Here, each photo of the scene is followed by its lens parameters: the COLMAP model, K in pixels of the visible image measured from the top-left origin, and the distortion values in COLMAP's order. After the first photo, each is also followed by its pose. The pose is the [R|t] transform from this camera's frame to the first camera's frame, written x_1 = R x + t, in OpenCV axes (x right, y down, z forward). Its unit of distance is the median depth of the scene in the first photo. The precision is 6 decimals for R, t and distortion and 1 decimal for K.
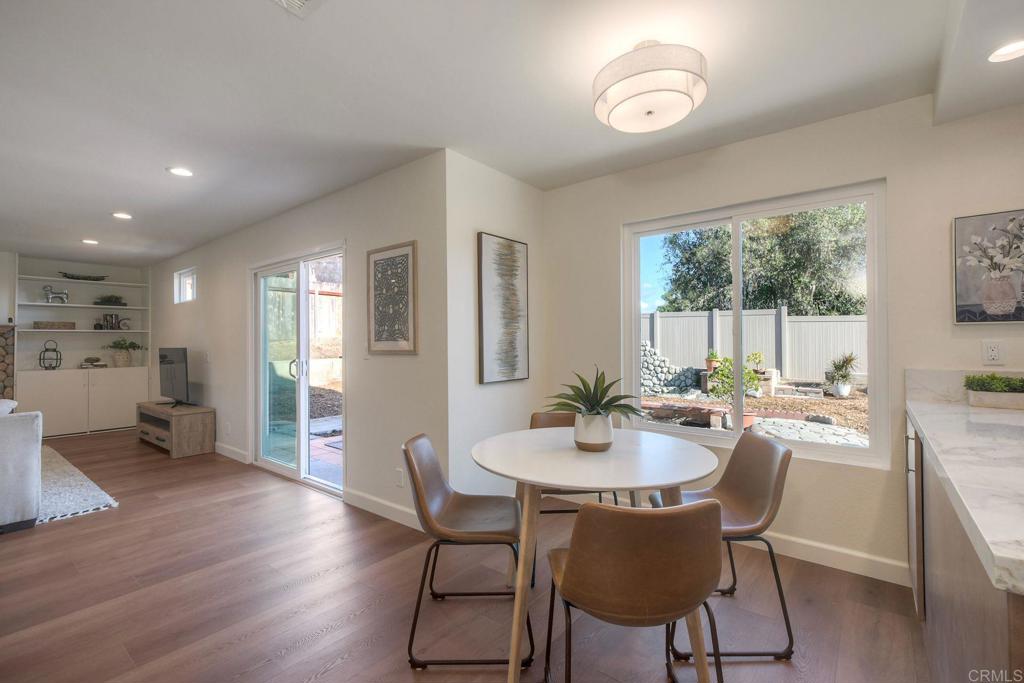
lens RADIAL K [[453.2, 0, 512.0], [0, 453.2, 341.5], [0, 0, 1]] dist [0.003194, 0.000488]
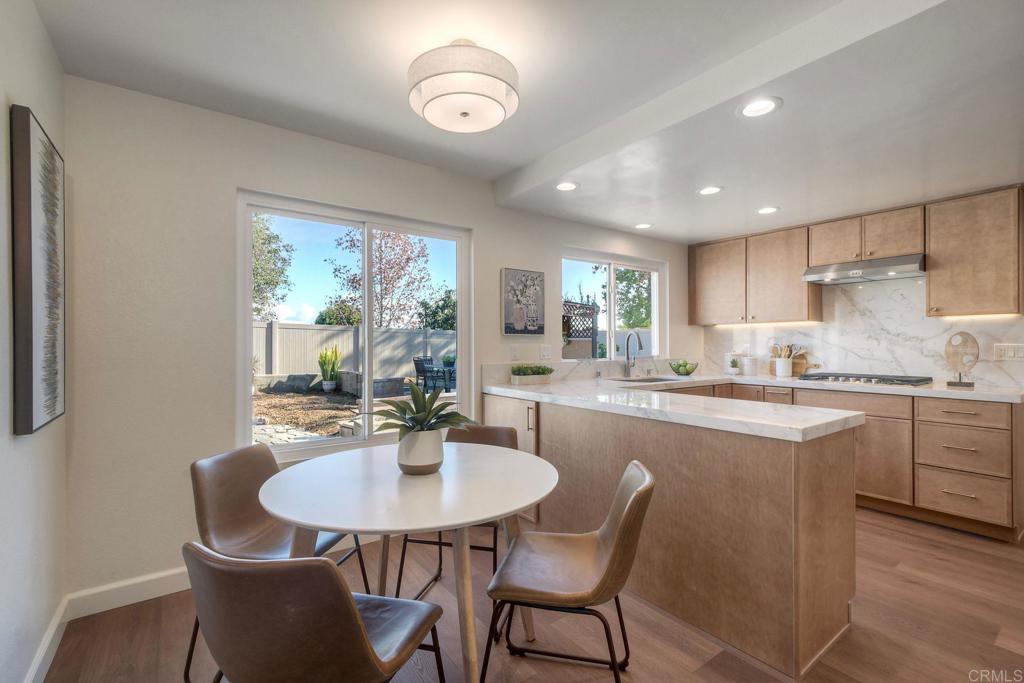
lens RADIAL K [[453.2, 0, 512.0], [0, 453.2, 341.5], [0, 0, 1]] dist [0.003194, 0.000488]
pose [[0.264087, 0.012129, 0.964422, -0.248002], [-0.002569, 0.999926, -0.011872, 0.001683], [-0.964495, 0.000658, 0.264099, 0.255925]]
